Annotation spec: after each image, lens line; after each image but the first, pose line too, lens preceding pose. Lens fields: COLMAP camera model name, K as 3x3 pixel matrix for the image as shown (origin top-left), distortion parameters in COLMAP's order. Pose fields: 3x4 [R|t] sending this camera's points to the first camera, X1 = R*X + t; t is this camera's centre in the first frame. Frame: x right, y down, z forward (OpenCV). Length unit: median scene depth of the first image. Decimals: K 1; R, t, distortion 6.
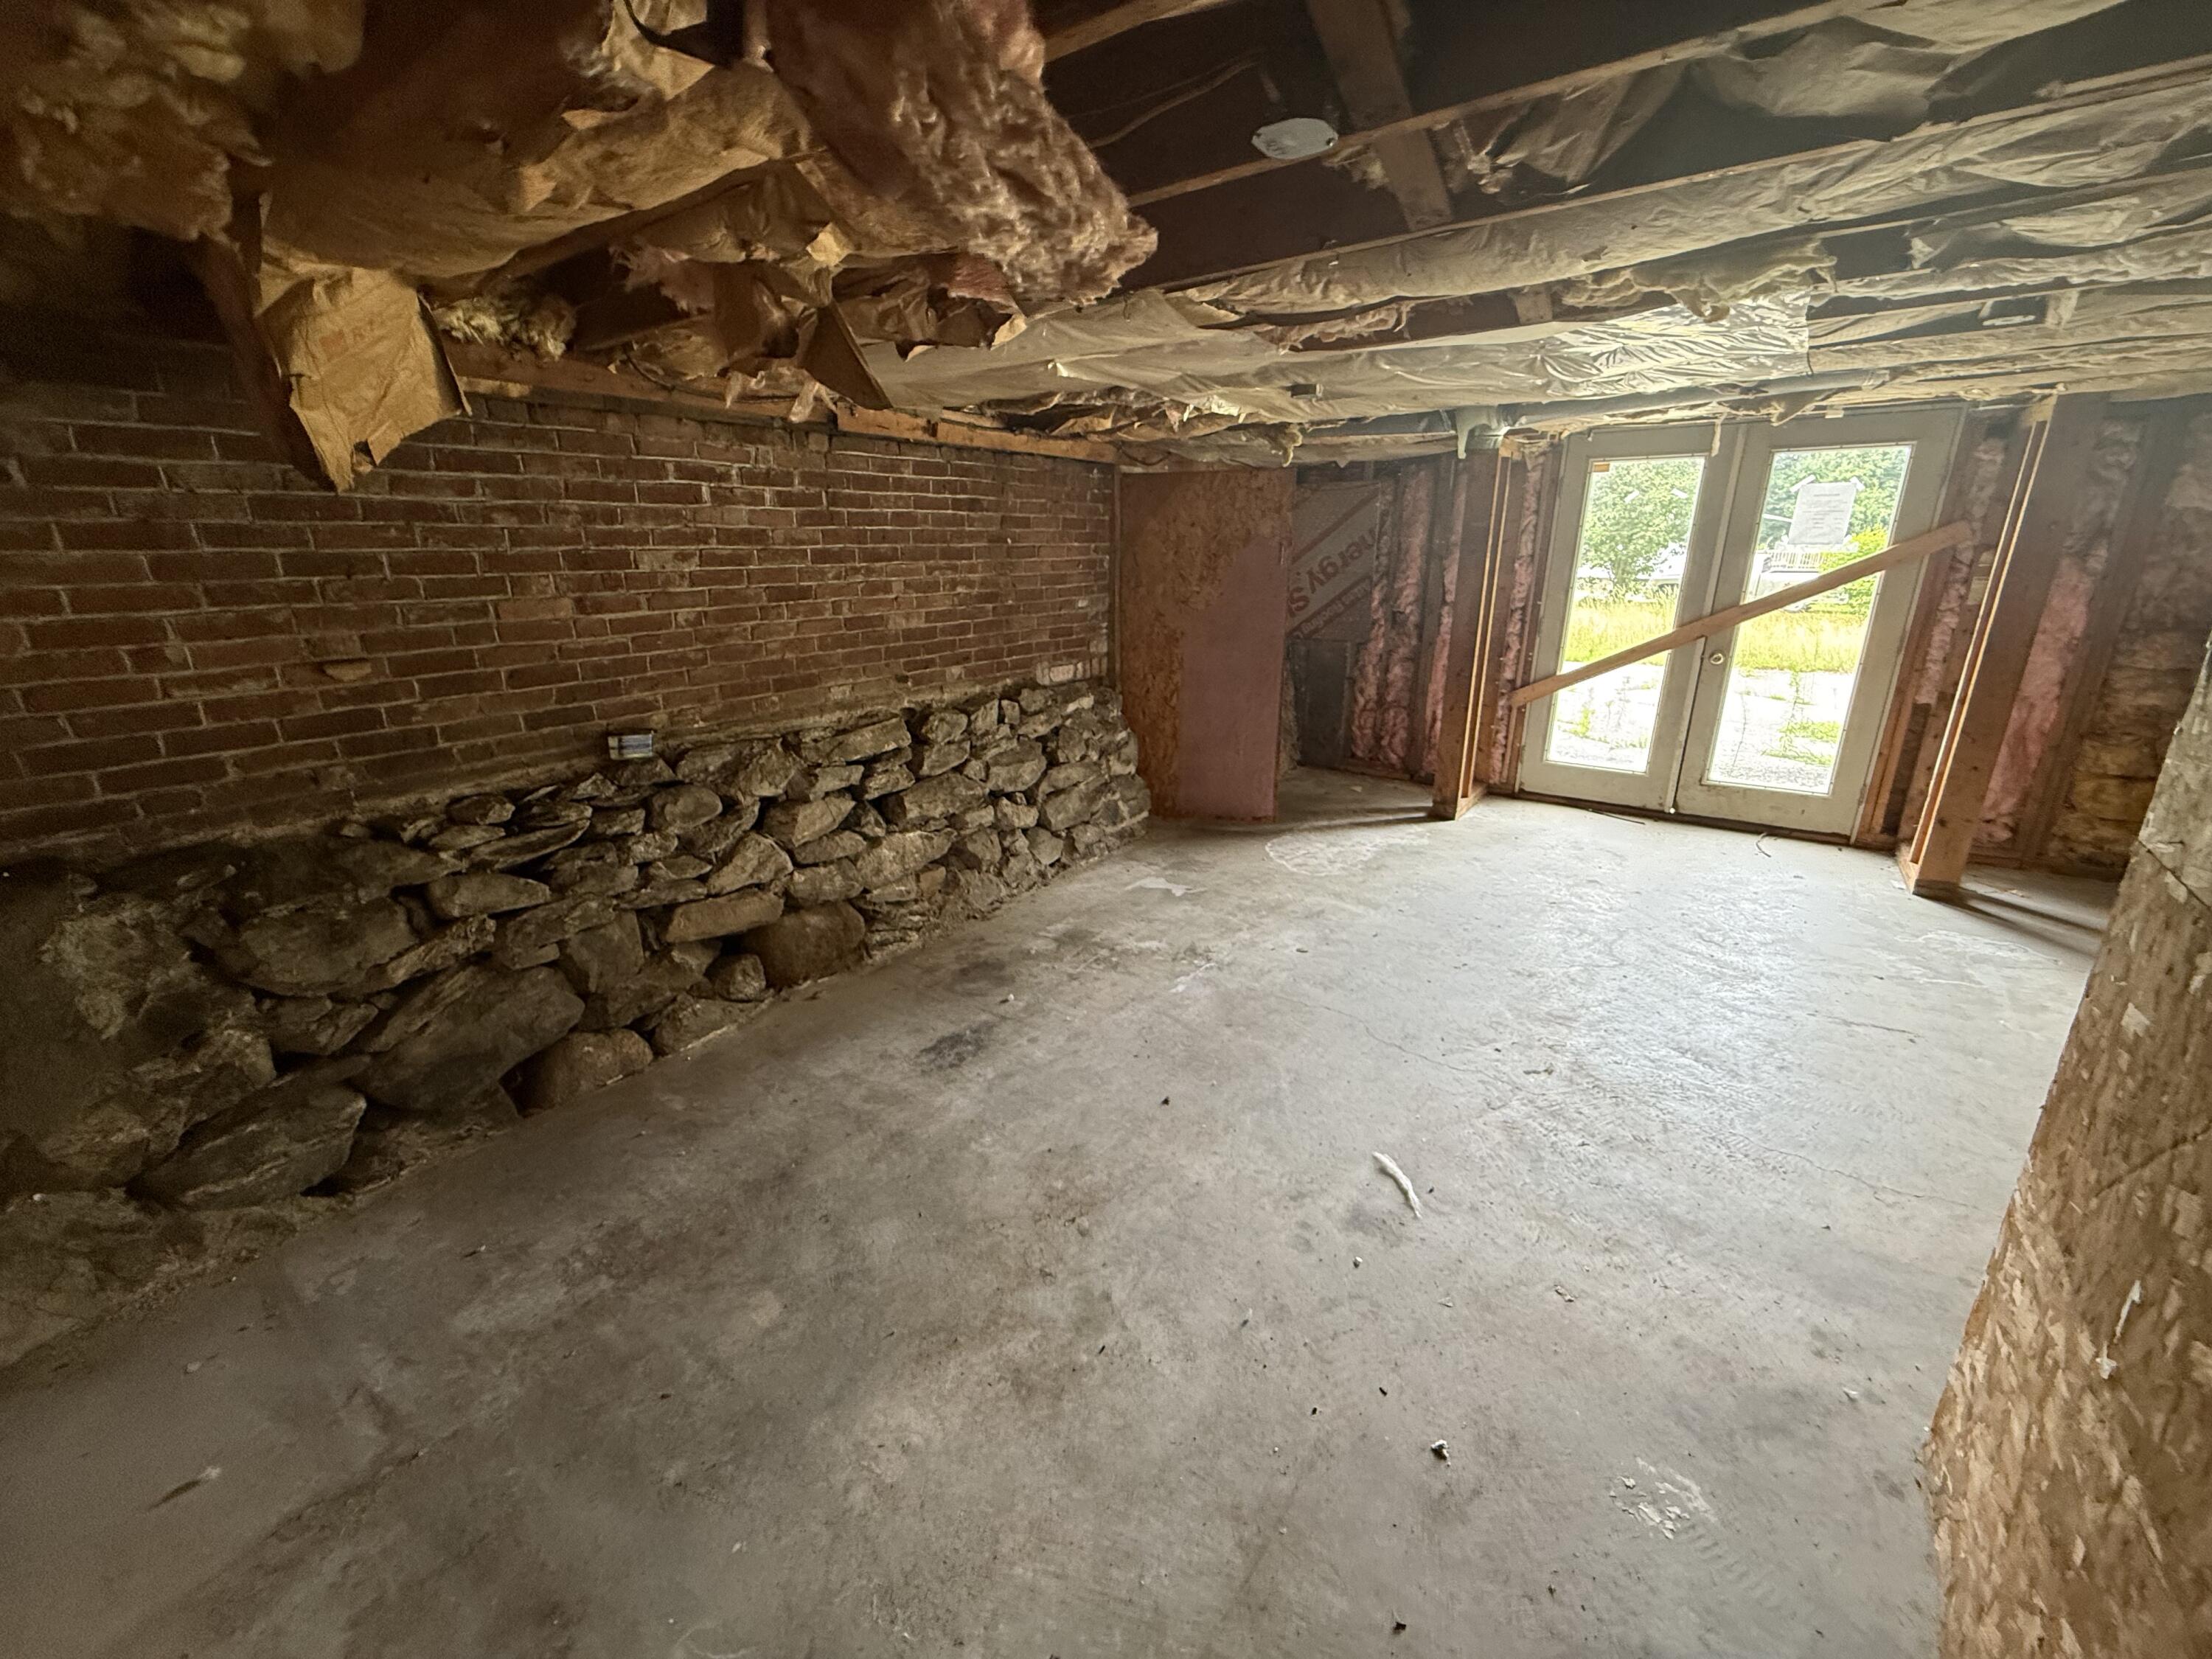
lens RADIAL K [[884.2, 0, 1100.3], [0, 884.2, 826.1], [0, 0, 1]] dist [-0.001522, 0.000490]
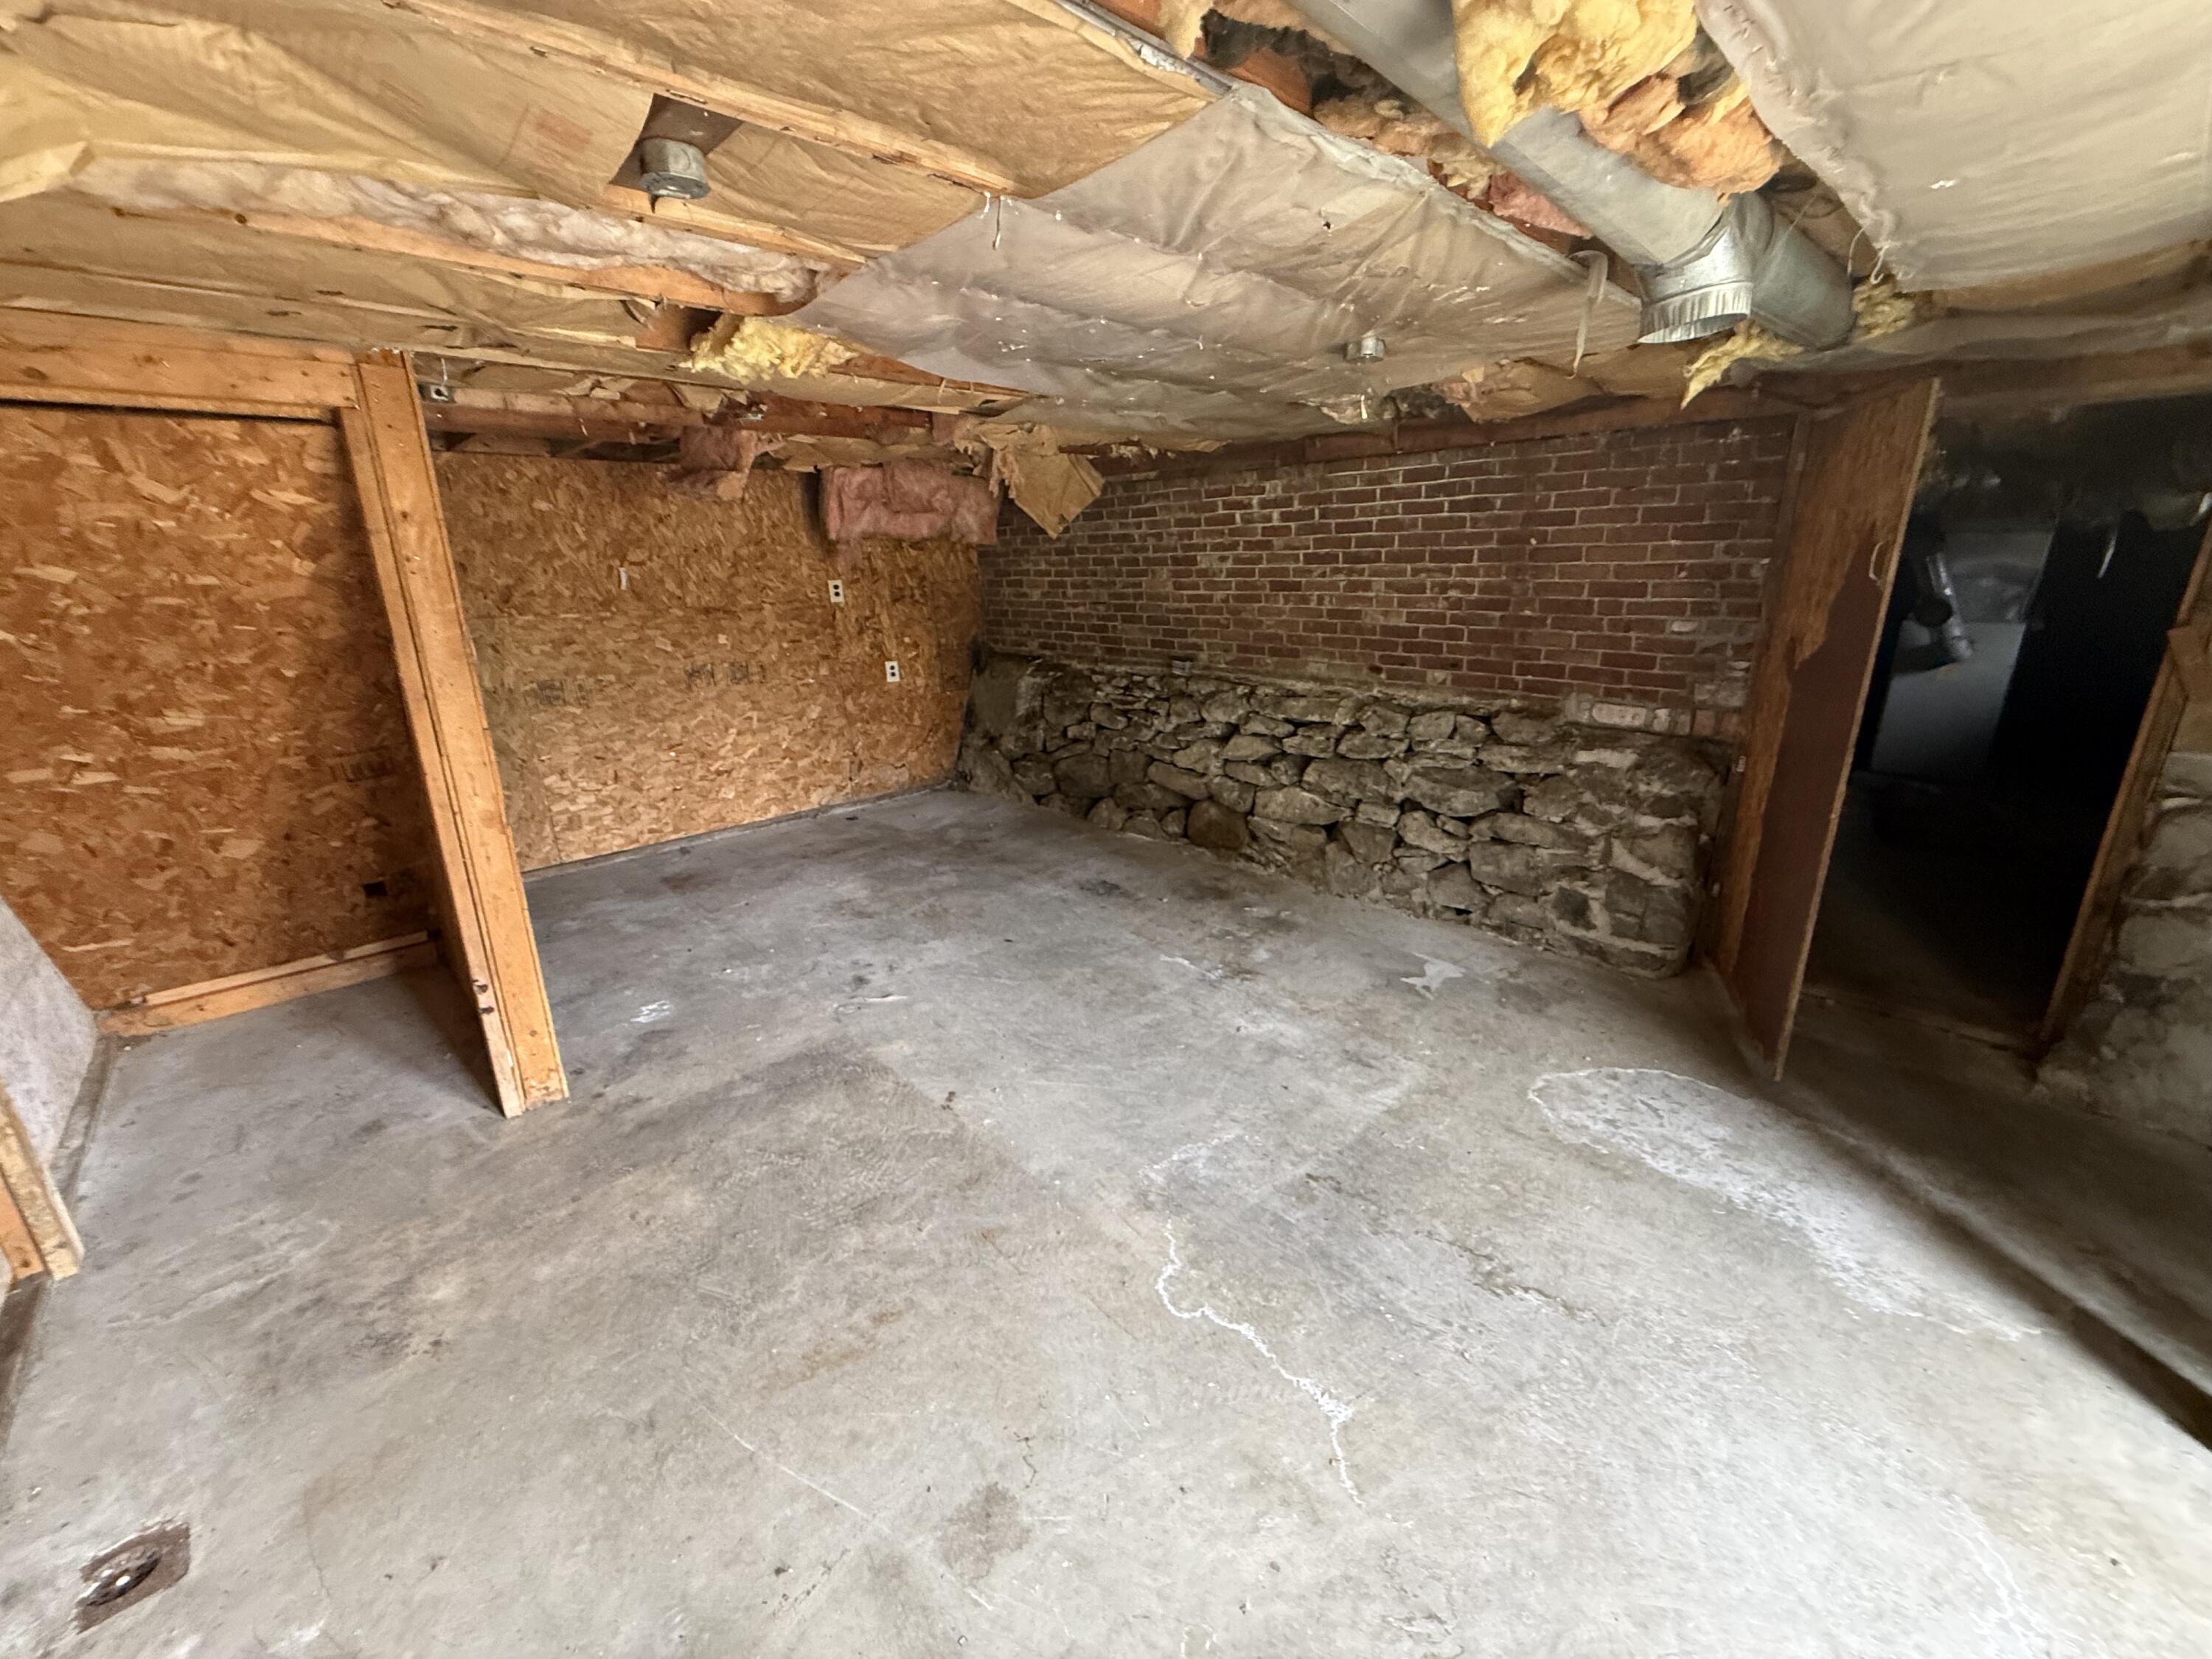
lens RADIAL K [[884.2, 0, 1100.3], [0, 884.2, 826.1], [0, 0, 1]] dist [-0.001522, 0.000490]
pose [[-0.166617, 0.300553, -0.939099, 0.999672], [-0.275773, 0.900199, 0.337031, -0.287621], [0.946672, 0.315134, -0.067104, 0.869165]]
